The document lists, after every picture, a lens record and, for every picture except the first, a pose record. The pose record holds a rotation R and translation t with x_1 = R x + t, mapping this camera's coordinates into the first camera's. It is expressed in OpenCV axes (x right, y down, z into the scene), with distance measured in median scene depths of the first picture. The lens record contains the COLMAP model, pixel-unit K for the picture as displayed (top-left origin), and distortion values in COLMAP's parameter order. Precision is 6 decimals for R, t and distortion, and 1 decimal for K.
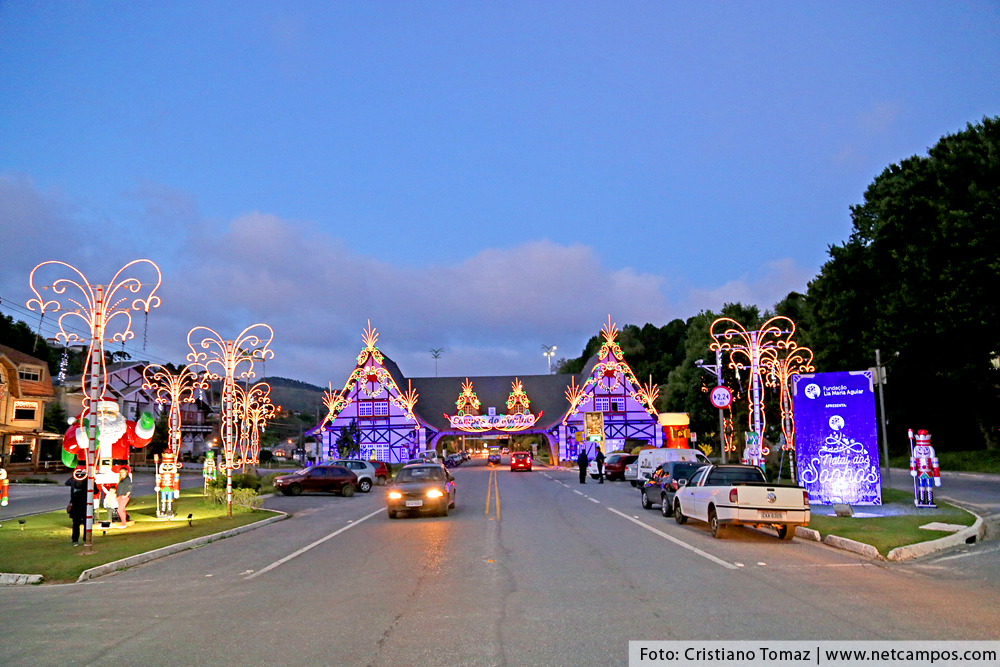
lens RADIAL K [[710.9, 0, 500.3], [0, 710.9, 330.4], [0, 0, 1]] dist [-0.122493, 0.082585]
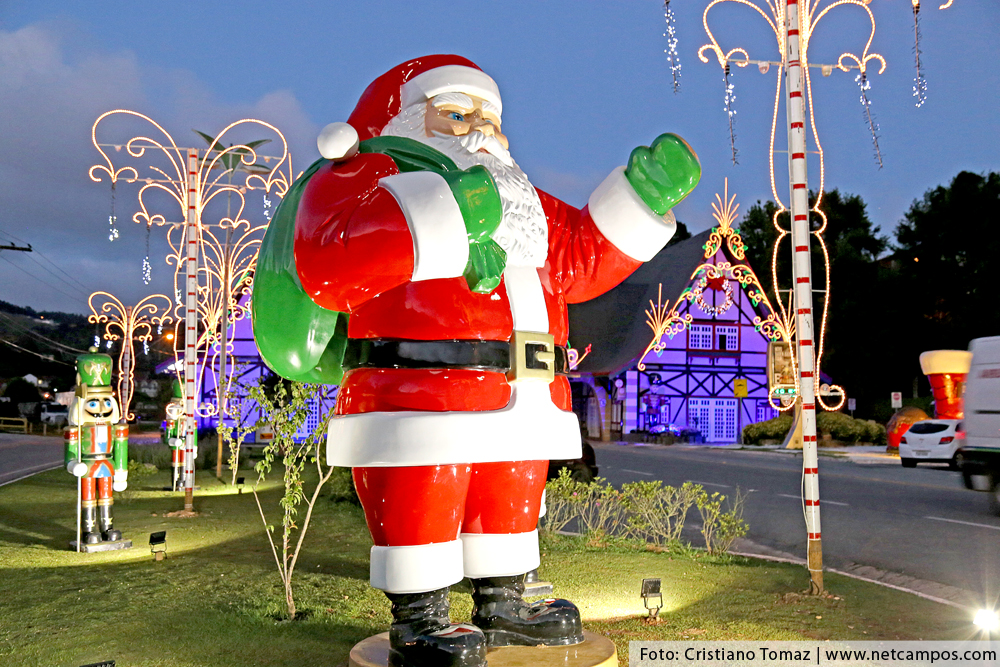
lens RADIAL K [[1072.5, 0, 501.8], [0, 1072.5, 337.2], [0, 0, 1]] dist [0.061363, 0.011593]
pose [[0.982596, 0.047002, 0.179711, -0.170450], [-0.062955, 0.994465, 0.084116, 0.042756], [-0.174763, -0.093966, 0.980117, 0.184686]]
